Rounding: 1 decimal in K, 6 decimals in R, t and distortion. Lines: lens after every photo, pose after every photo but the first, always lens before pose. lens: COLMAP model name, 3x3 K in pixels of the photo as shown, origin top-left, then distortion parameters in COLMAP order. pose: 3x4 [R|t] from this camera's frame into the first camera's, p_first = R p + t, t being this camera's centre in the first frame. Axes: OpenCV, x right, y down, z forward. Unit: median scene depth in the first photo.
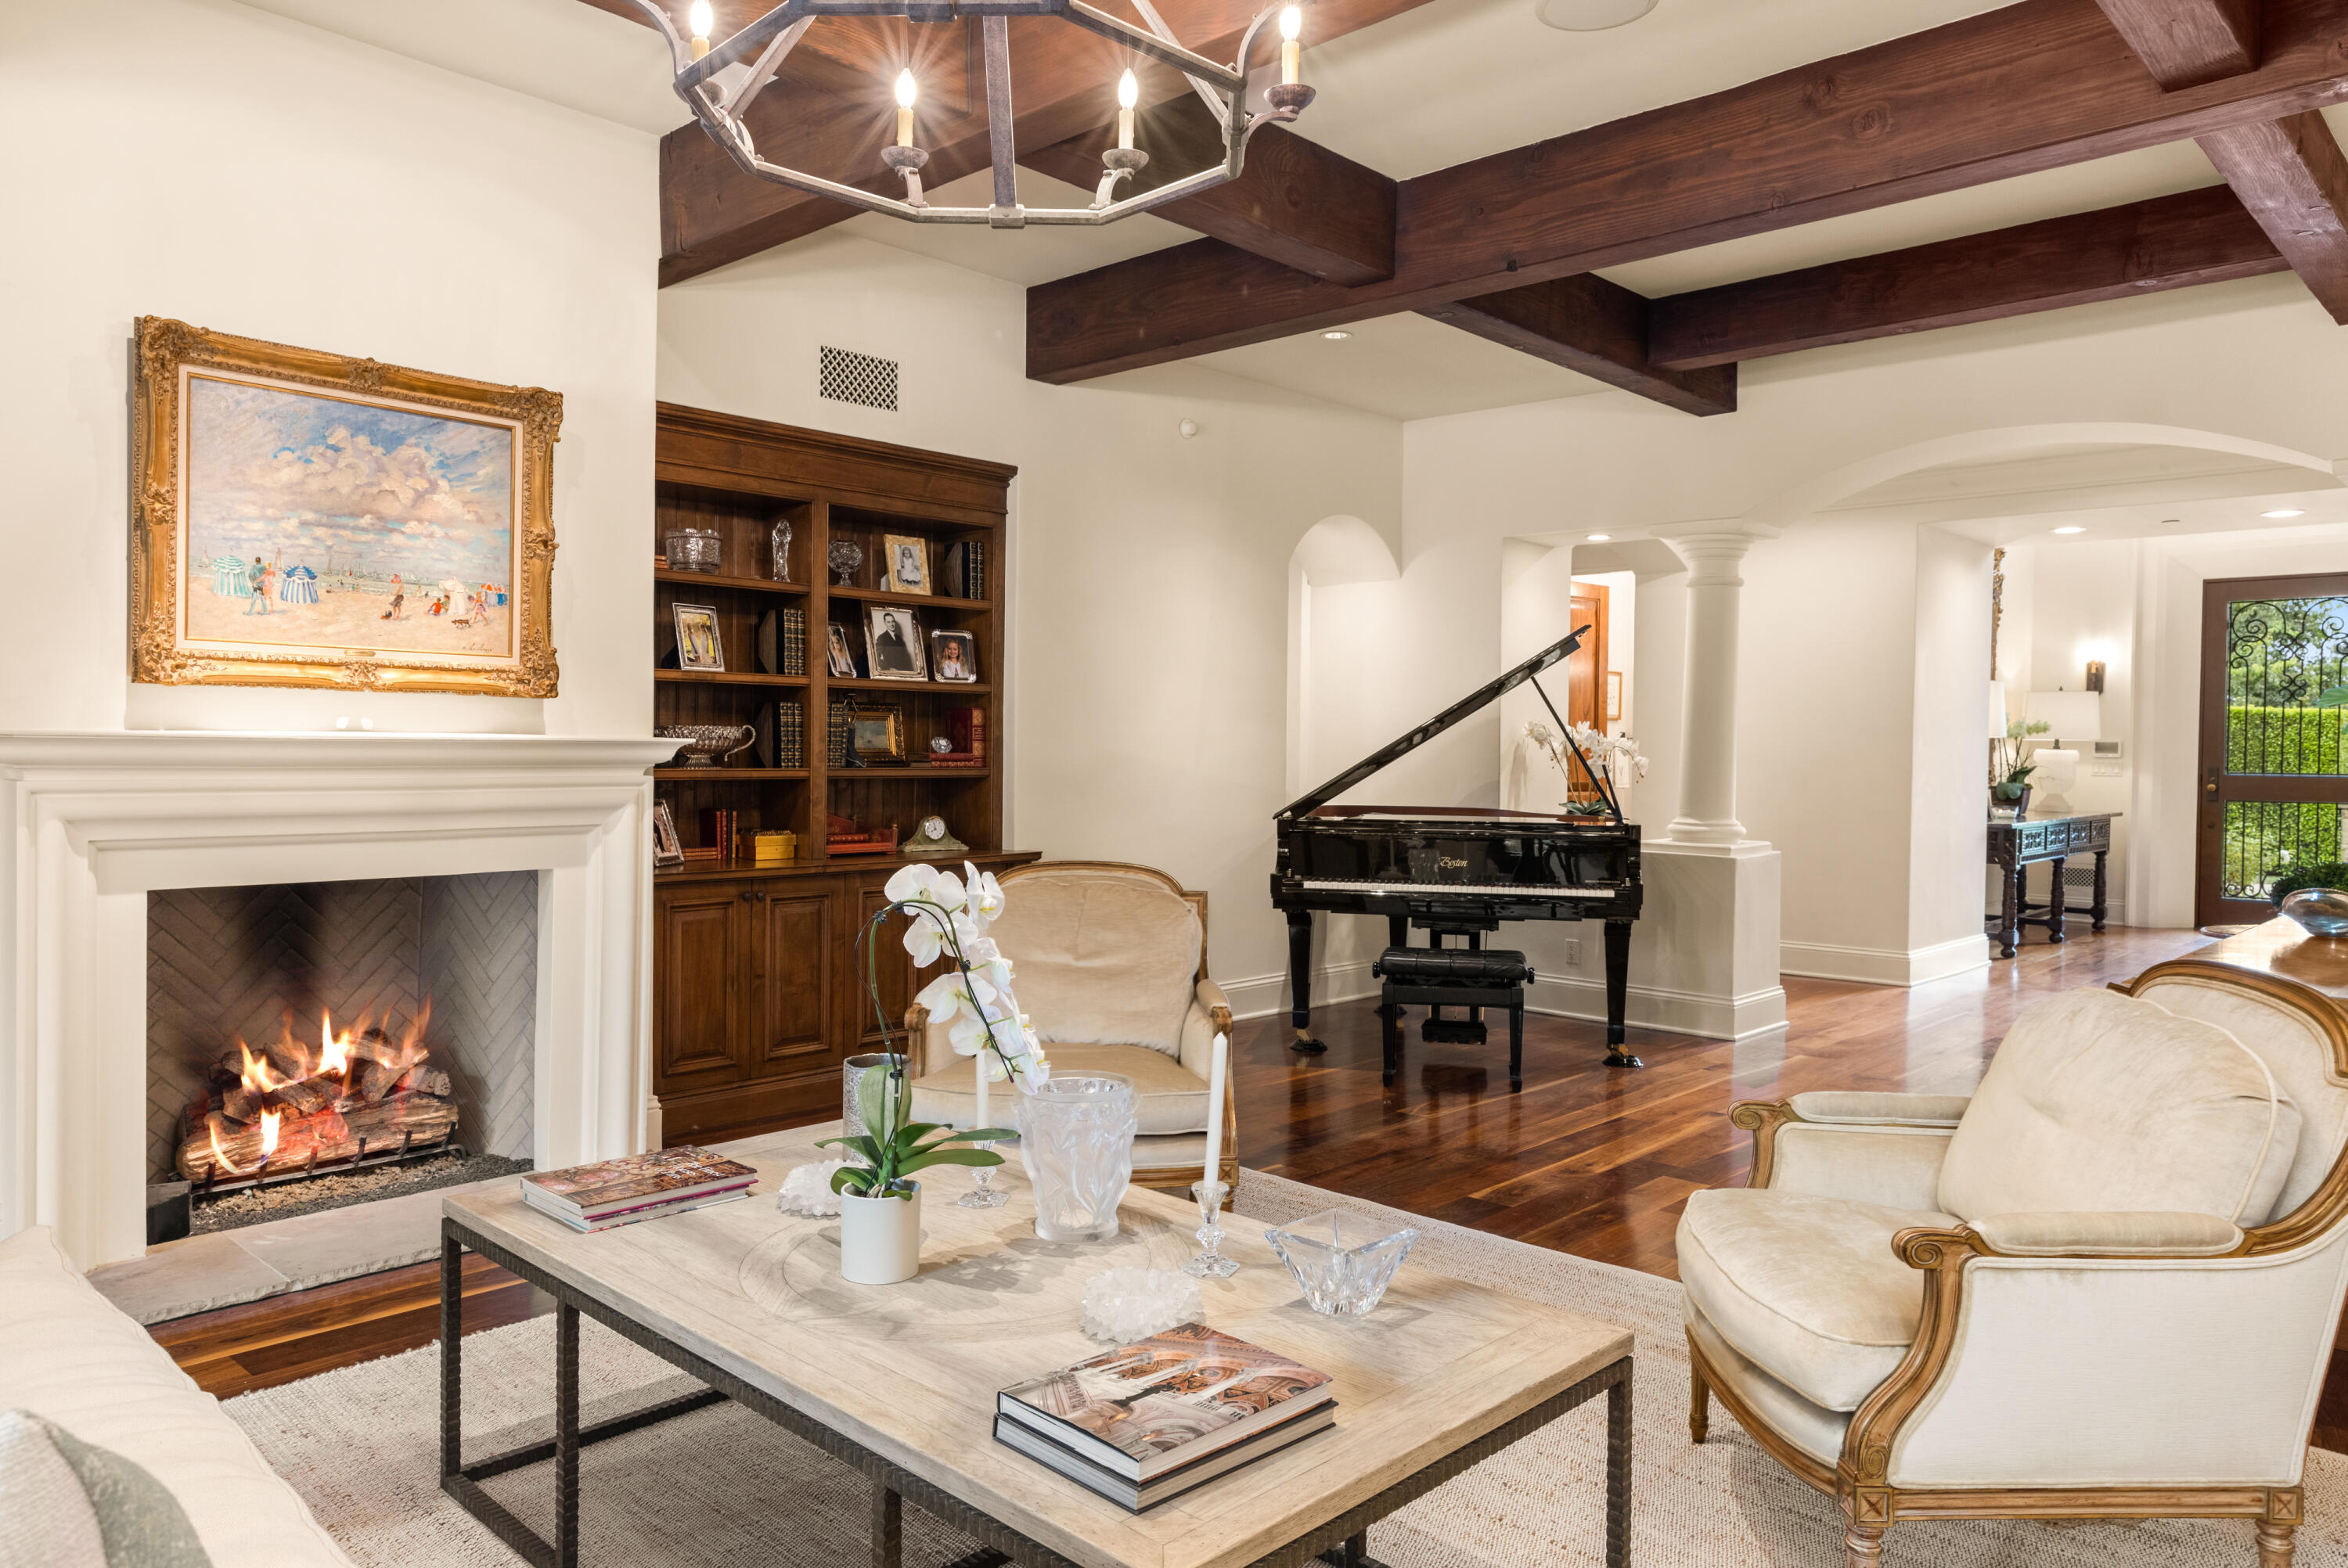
lens RADIAL K [[1596.6, 0, 1174.0], [0, 1596.6, 784.0], [0, 0, 1]] dist [0.007898, 0.001496]
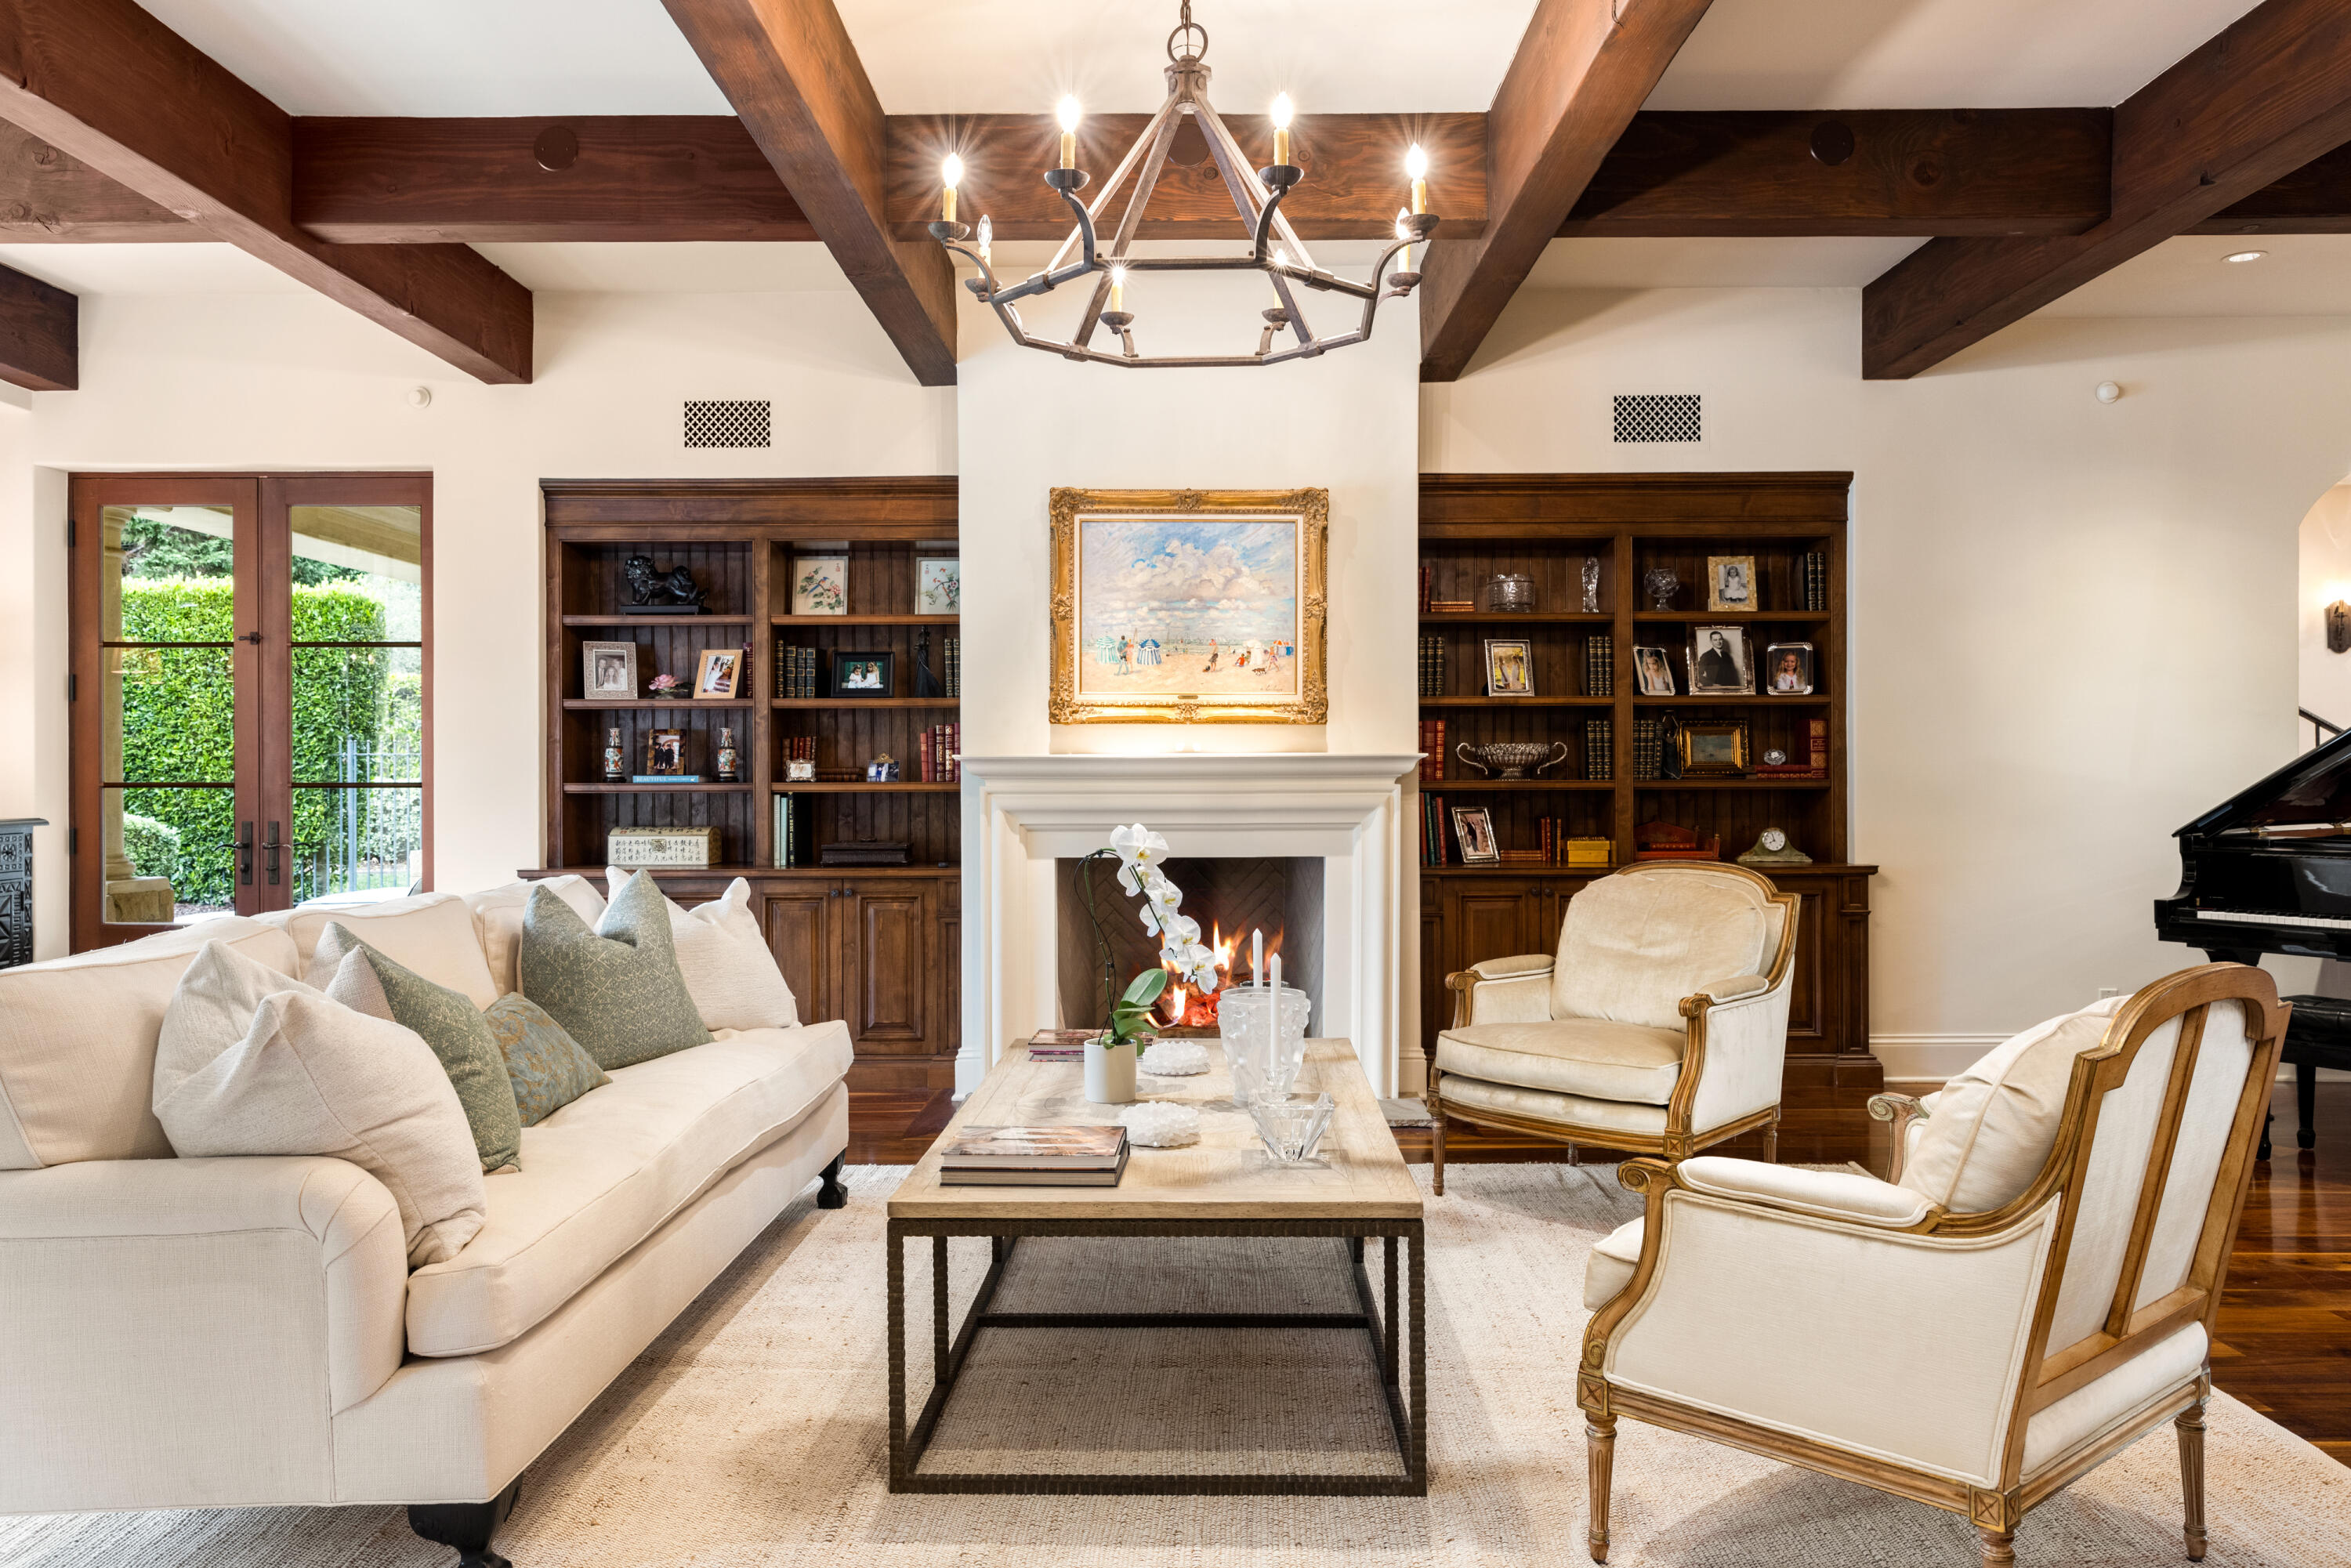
lens RADIAL K [[1755.0, 0, 1175.5], [0, 1755.0, 784.0], [0, 0, 1]] dist [-0.000874, 0.004807]
pose [[0.661548, -0.008771, -0.749852, 0.513082], [-0.007214, 0.999811, -0.018059, 0.018159], [0.749868, 0.017356, 0.661359, -0.023768]]
